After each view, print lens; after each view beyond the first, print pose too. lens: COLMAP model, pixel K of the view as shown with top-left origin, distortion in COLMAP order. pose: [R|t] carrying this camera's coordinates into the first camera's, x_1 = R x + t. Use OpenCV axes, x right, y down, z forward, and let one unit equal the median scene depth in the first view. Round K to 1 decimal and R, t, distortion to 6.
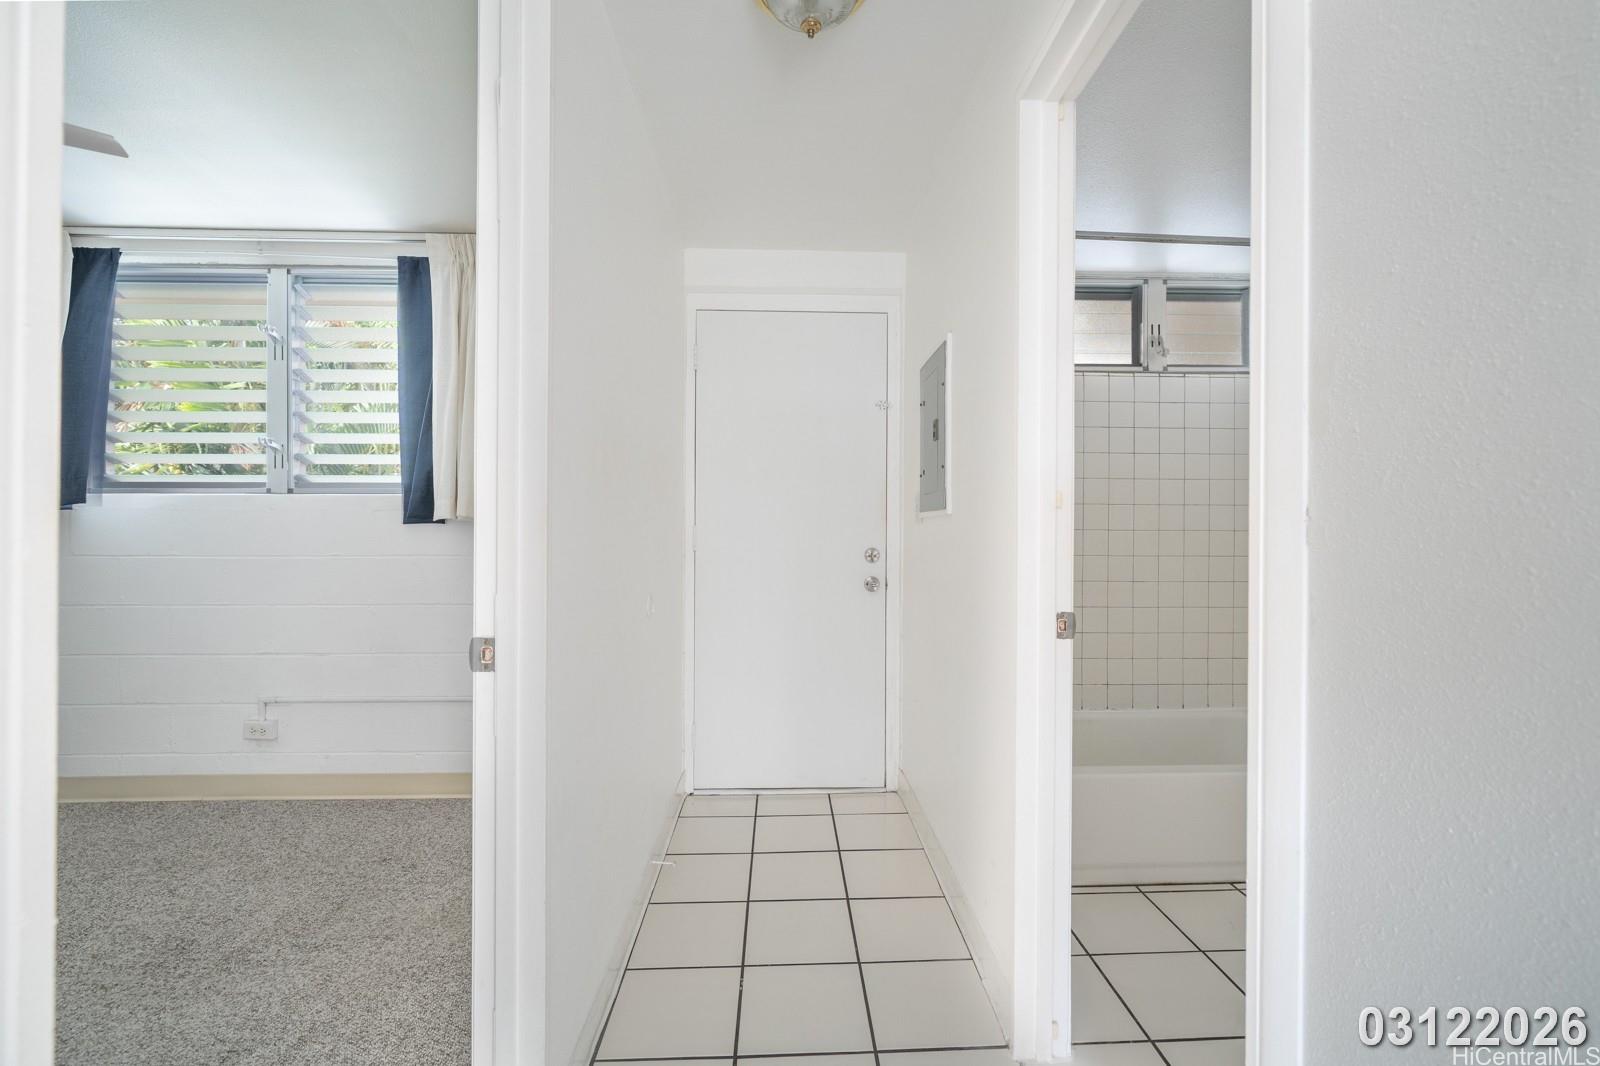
lens RADIAL K [[702.4, 0, 822.0], [0, 702.4, 536.4], [0, 0, 1]] dist [-0.003009, 0.000957]
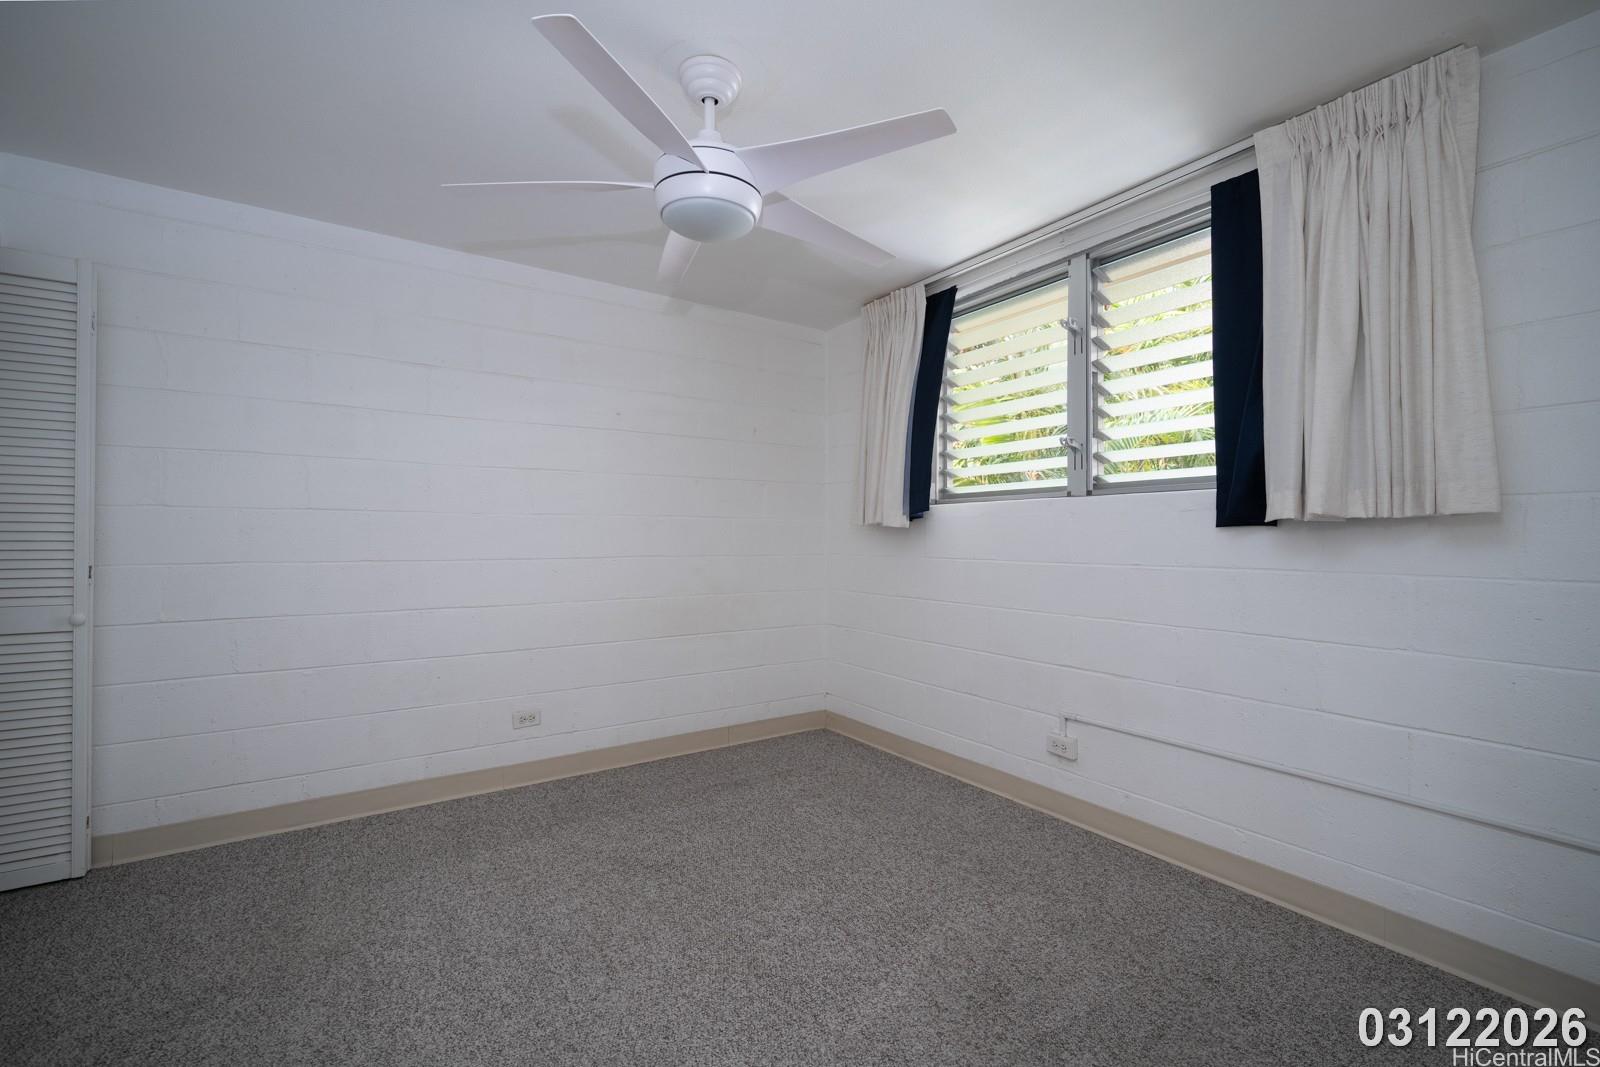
lens RADIAL K [[680.1, 0, 789.2], [0, 680.1, 530.8], [0, 0, 1]] dist [-0.000164, 0.000280]
pose [[0.511860, -0.009249, -0.859019, -0.197735], [-0.005180, 0.999891, -0.013852, -0.000959], [0.859053, 0.011540, 0.511756, 0.210151]]
